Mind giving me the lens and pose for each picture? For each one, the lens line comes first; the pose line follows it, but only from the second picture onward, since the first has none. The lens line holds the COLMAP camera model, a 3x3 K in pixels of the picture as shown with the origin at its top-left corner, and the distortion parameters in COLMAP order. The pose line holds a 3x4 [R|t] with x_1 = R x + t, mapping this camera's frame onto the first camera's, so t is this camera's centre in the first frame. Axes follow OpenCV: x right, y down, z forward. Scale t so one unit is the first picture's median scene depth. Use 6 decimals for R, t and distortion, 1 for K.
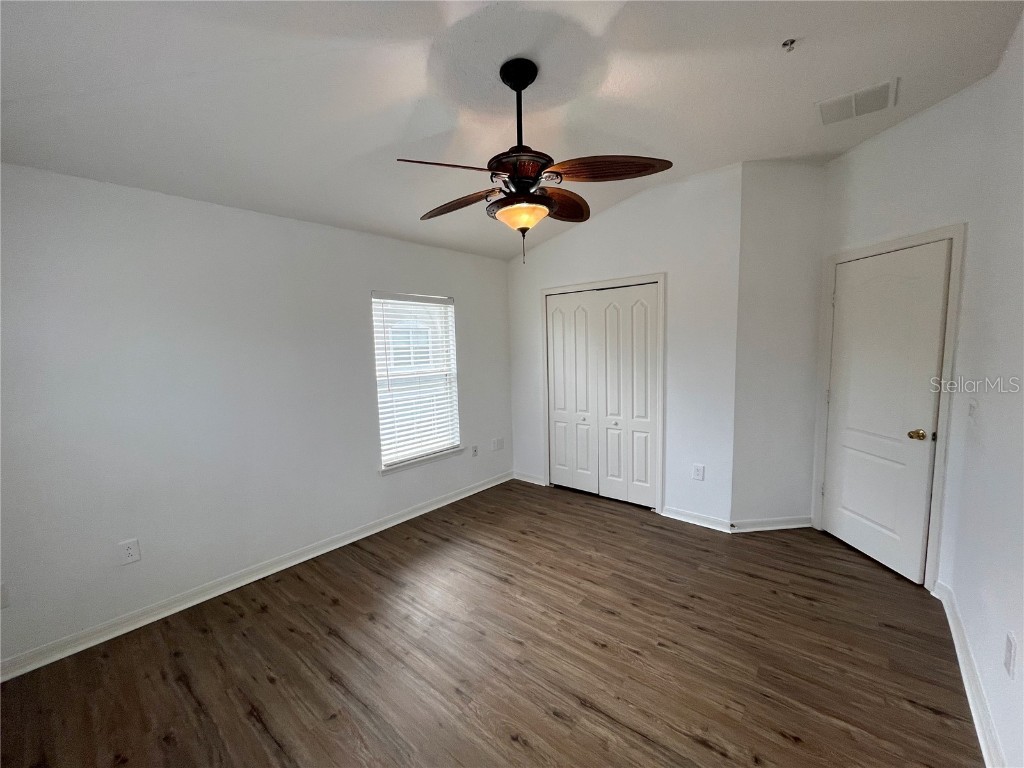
lens RADIAL K [[413.8, 0, 509.2], [0, 413.8, 387.9], [0, 0, 1]] dist [-0.002468, -0.000585]
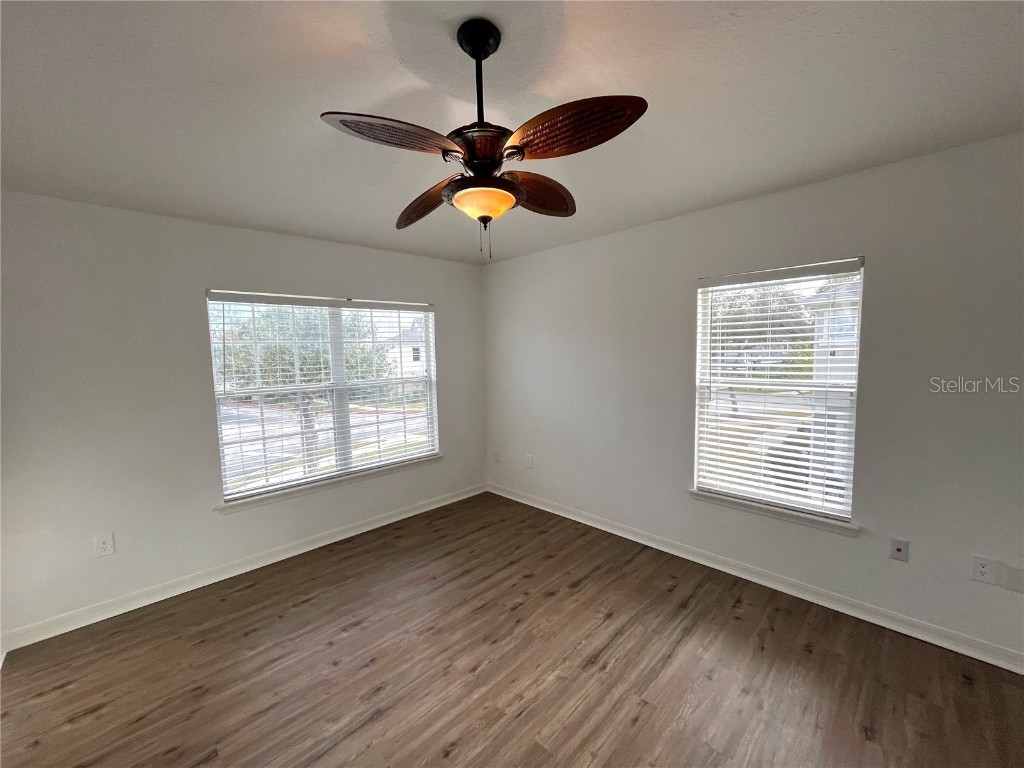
lens RADIAL K [[412.5, 0, 493.1], [0, 412.5, 387.4], [0, 0, 1]] dist [-0.001470, -0.000188]
pose [[-0.080053, 0.119694, -0.989578, 0.787458], [-0.091110, 0.987730, 0.126841, -0.112775], [0.992618, 0.100315, -0.068165, 0.959749]]
